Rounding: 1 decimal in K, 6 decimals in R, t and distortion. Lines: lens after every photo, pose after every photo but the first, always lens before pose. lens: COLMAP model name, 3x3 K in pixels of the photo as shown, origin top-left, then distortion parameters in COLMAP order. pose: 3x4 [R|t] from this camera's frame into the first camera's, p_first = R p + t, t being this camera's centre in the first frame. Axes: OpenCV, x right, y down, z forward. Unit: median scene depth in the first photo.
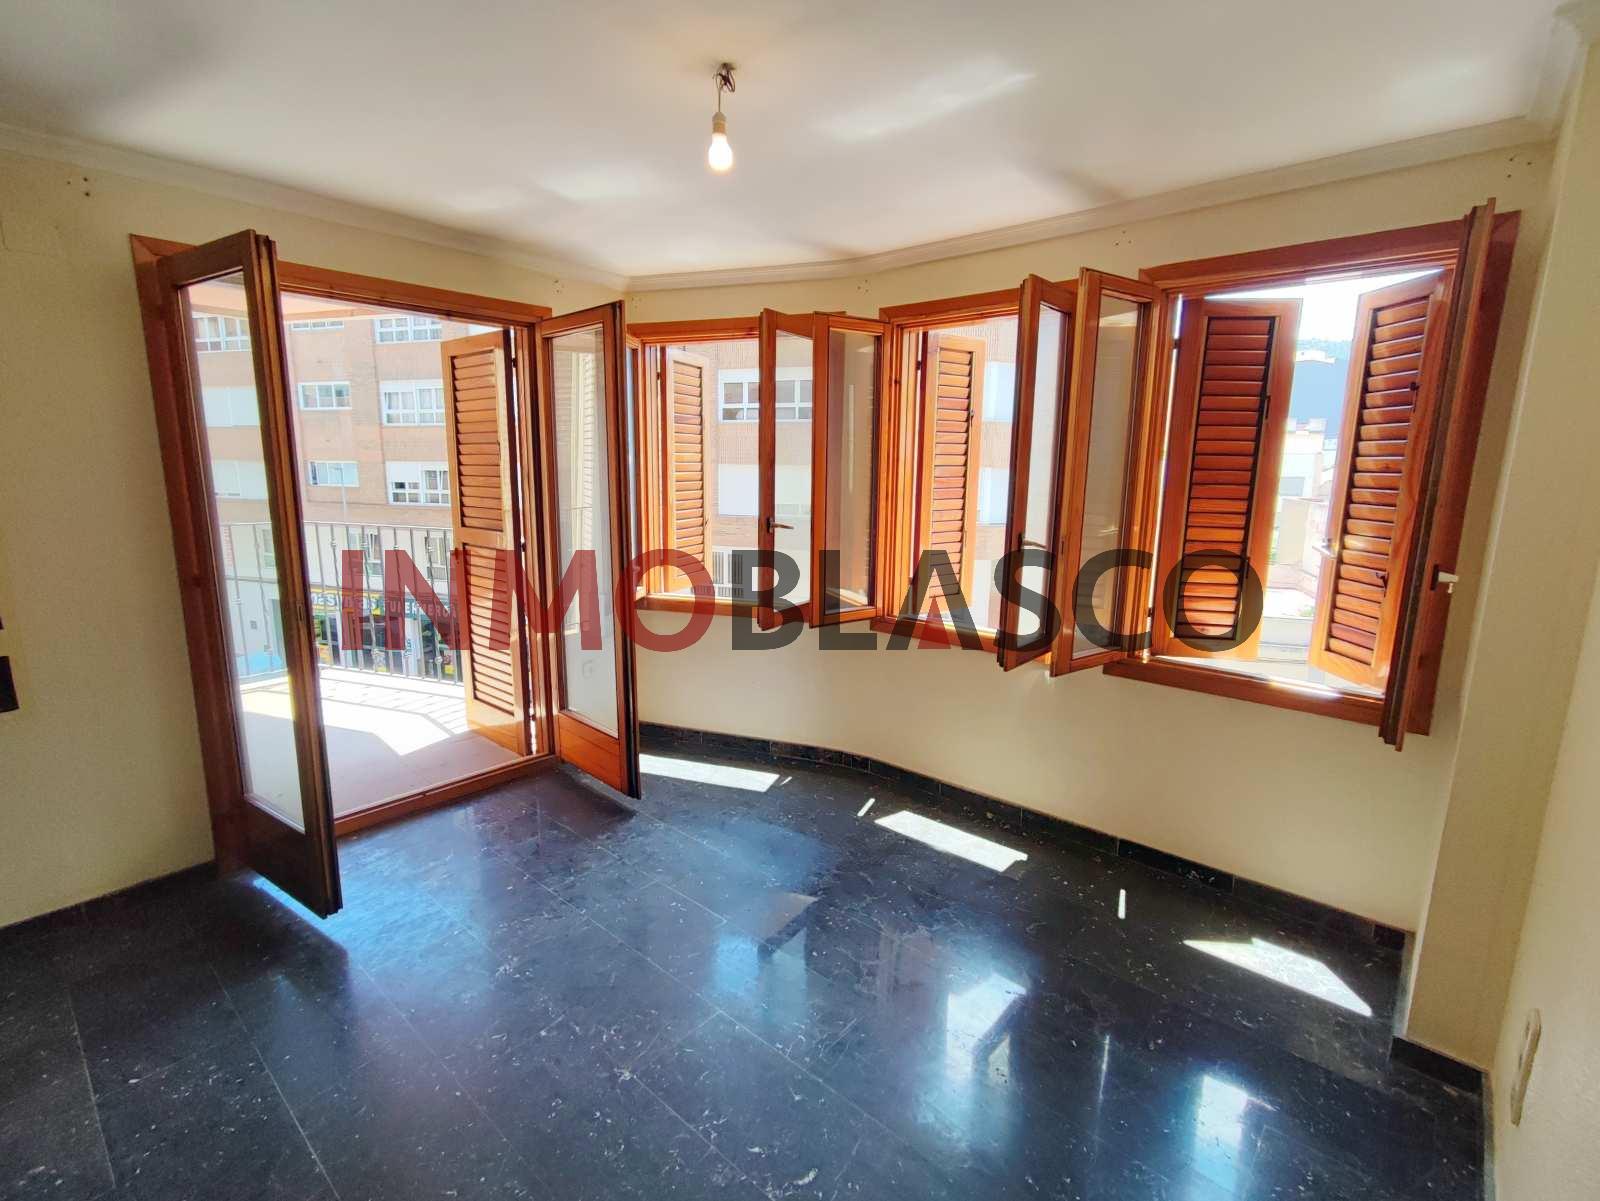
lens RADIAL K [[737.0, 0, 797.5], [0, 737.0, 599.4], [0, 0, 1]] dist [-0.012758, 0.009889]
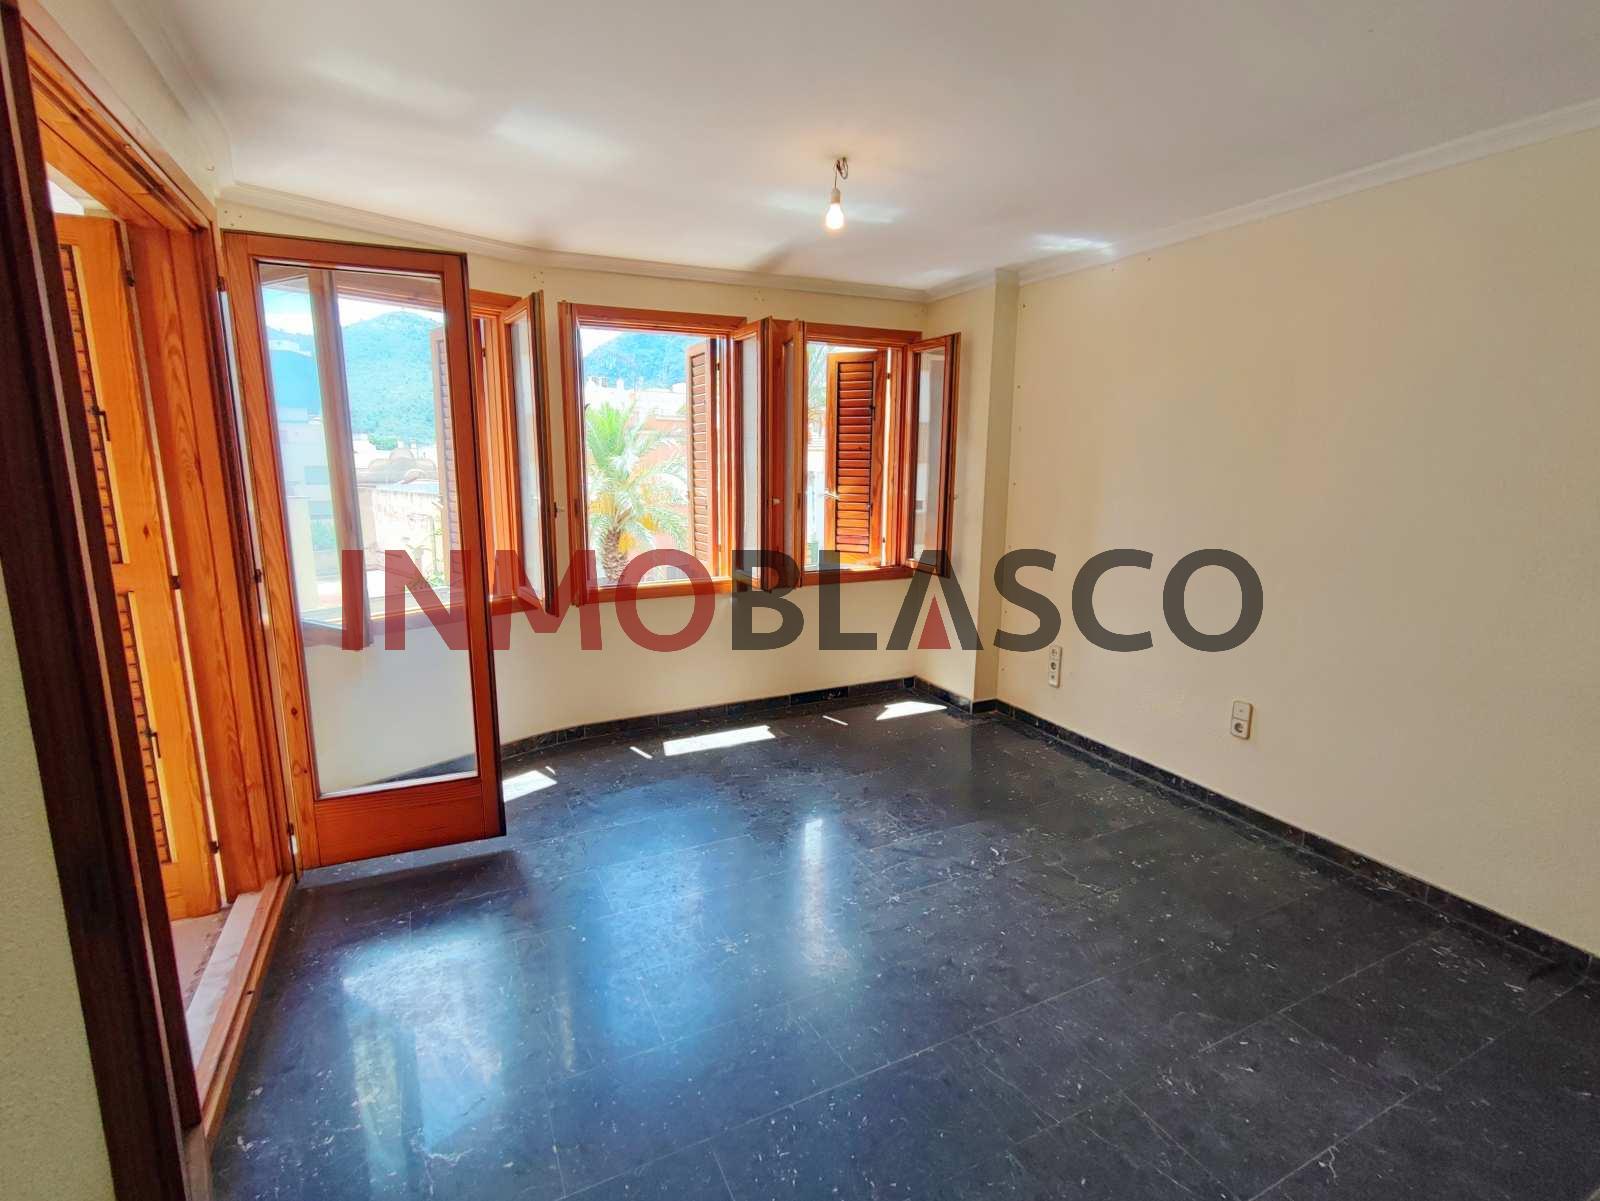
lens RADIAL K [[737.0, 0, 797.5], [0, 737.0, 599.4], [0, 0, 1]] dist [-0.012758, 0.009889]
pose [[0.393939, -0.182896, 0.900756, -0.898666], [0.167575, 0.977869, 0.125266, -0.054435], [-0.903731, 0.101597, 0.415870, 0.336292]]
